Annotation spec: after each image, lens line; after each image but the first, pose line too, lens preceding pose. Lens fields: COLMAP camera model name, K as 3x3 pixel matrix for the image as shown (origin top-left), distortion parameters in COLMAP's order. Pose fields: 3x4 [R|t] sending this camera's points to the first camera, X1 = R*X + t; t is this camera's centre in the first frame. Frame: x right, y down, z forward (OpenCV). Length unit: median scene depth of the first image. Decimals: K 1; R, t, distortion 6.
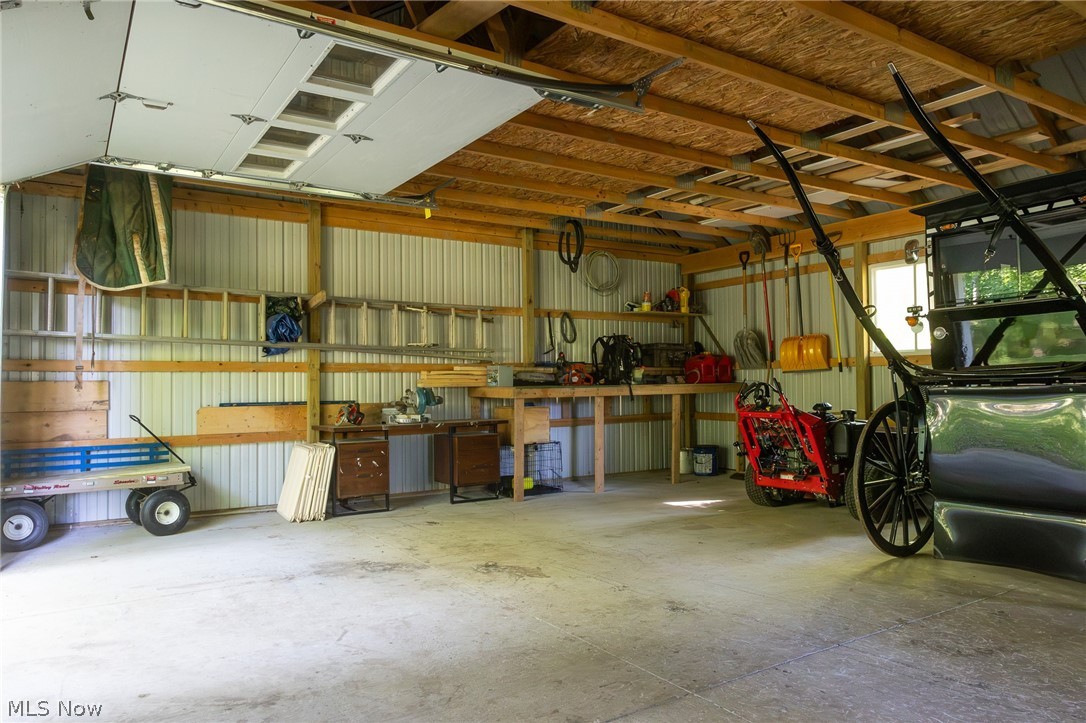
lens RADIAL K [[720.4, 0, 537.5], [0, 720.4, 360.3], [0, 0, 1]] dist [-0.001025, 0.005604]
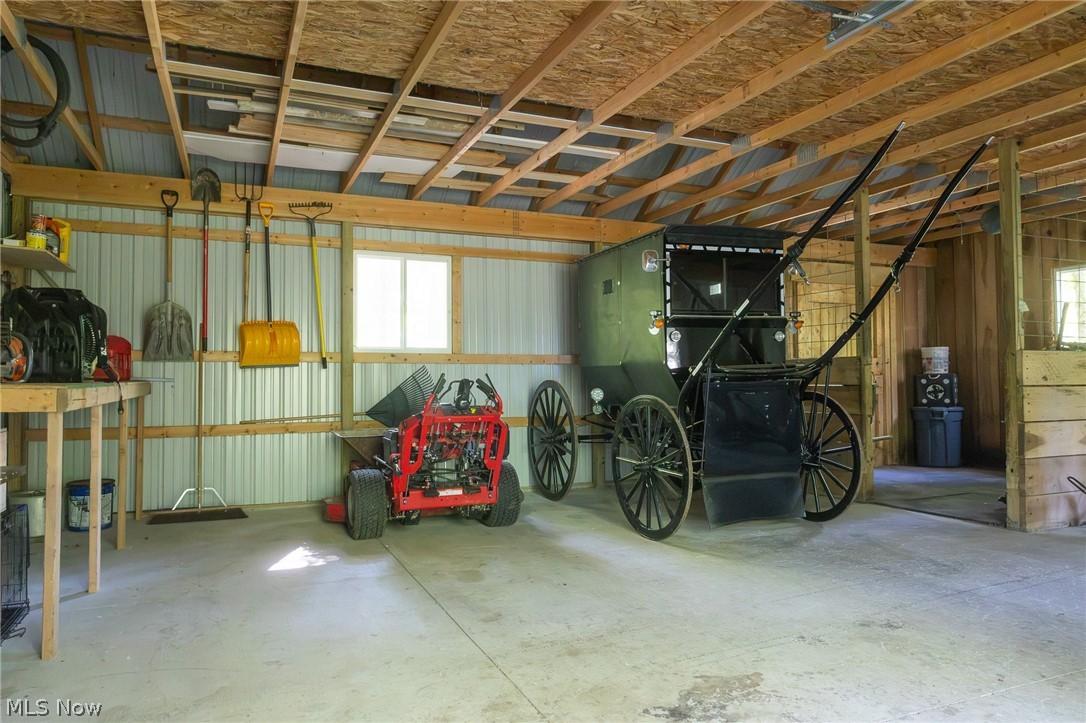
lens RADIAL K [[720.4, 0, 538.7], [0, 720.4, 363.9], [0, 0, 1]] dist [-0.001025, 0.005604]
pose [[0.177720, 0.032395, 0.983548, -0.728211], [-0.028962, 0.999197, -0.027677, 0.052456], [-0.983655, -0.023566, 0.178515, 1.193599]]
